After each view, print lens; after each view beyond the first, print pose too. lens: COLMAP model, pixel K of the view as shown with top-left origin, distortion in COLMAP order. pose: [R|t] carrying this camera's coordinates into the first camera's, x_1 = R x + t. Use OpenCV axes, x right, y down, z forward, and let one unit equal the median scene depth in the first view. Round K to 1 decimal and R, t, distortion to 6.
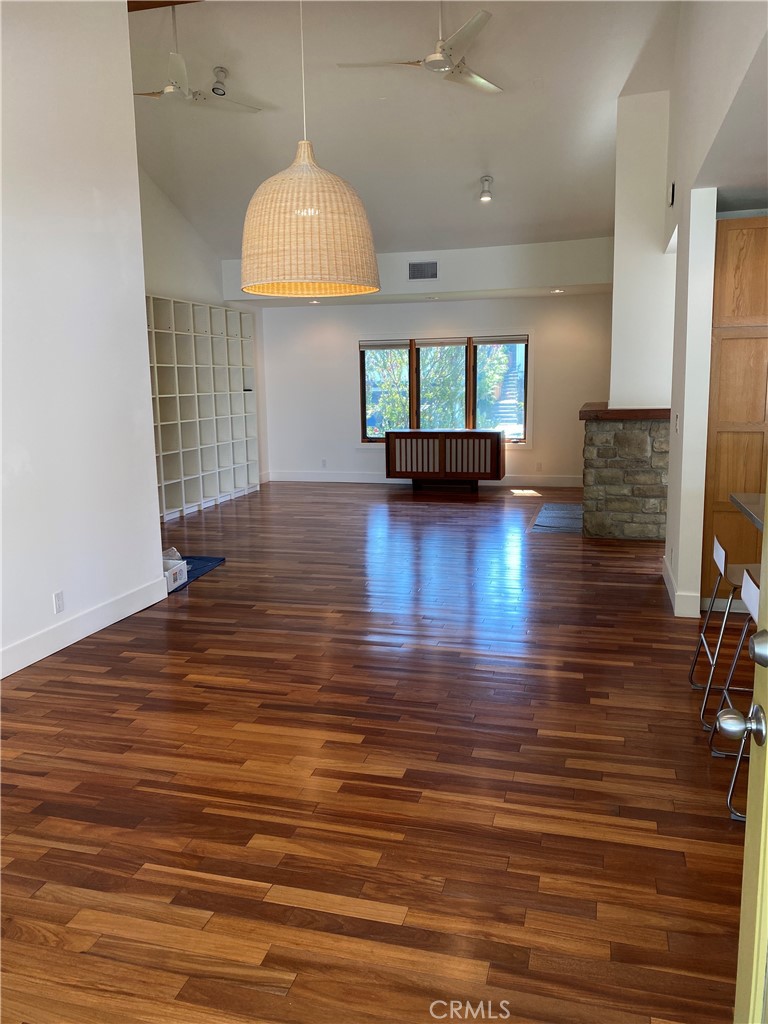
lens RADIAL K [[794.4, 0, 379.3], [0, 794.4, 510.7], [0, 0, 1]] dist [0.003195, -0.002812]
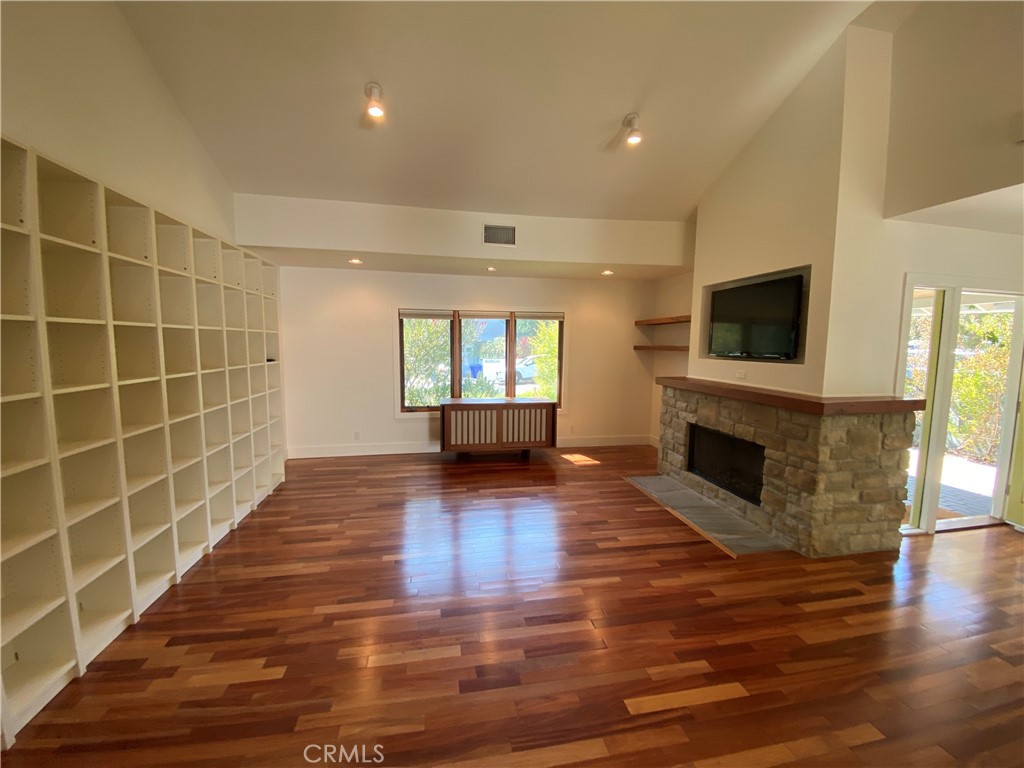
lens RADIAL K [[421.9, 0, 515.8], [0, 421.9, 388.3], [0, 0, 1]] dist [0.004764, -0.000339]
pose [[0.898813, -0.021990, 0.437781, -0.134719], [0.047633, 0.997726, -0.047679, -0.092351], [-0.435737, 0.063708, 0.897817, 0.519085]]
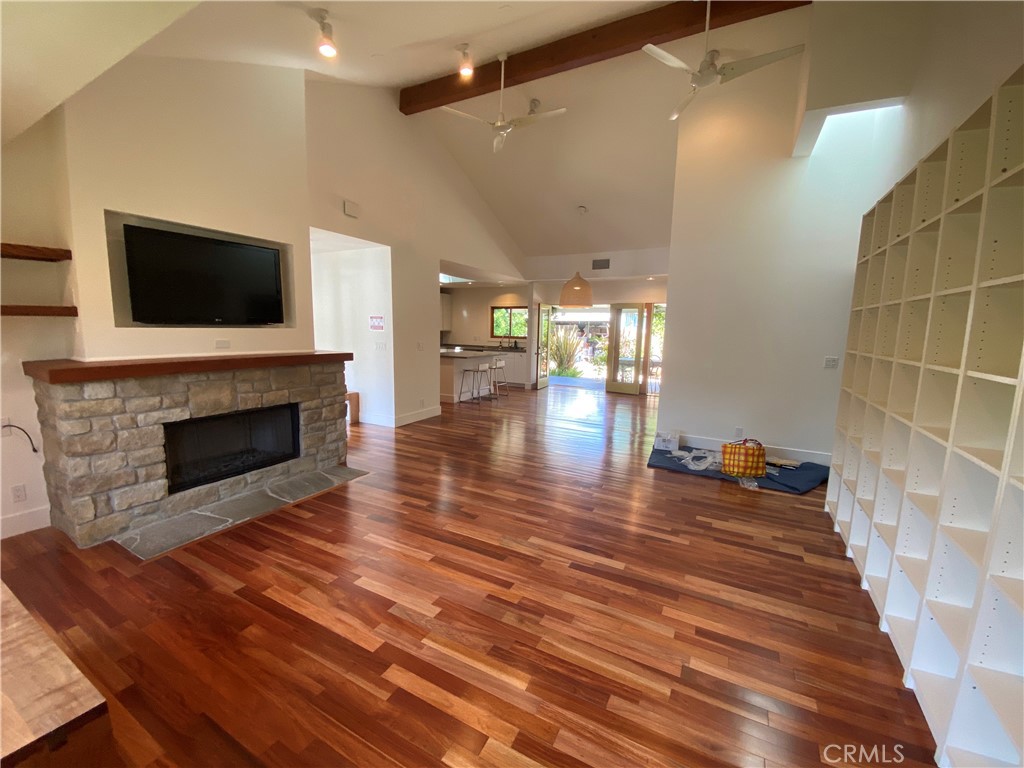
lens RADIAL K [[421.9, 0, 507.2], [0, 421.9, 381.7], [0, 0, 1]] dist [0.004764, -0.000339]
pose [[-0.971011, -0.036782, 0.236188, -0.081548], [0.033608, 0.957268, 0.287244, -0.171496], [-0.236661, 0.286855, -0.928281, 1.030431]]
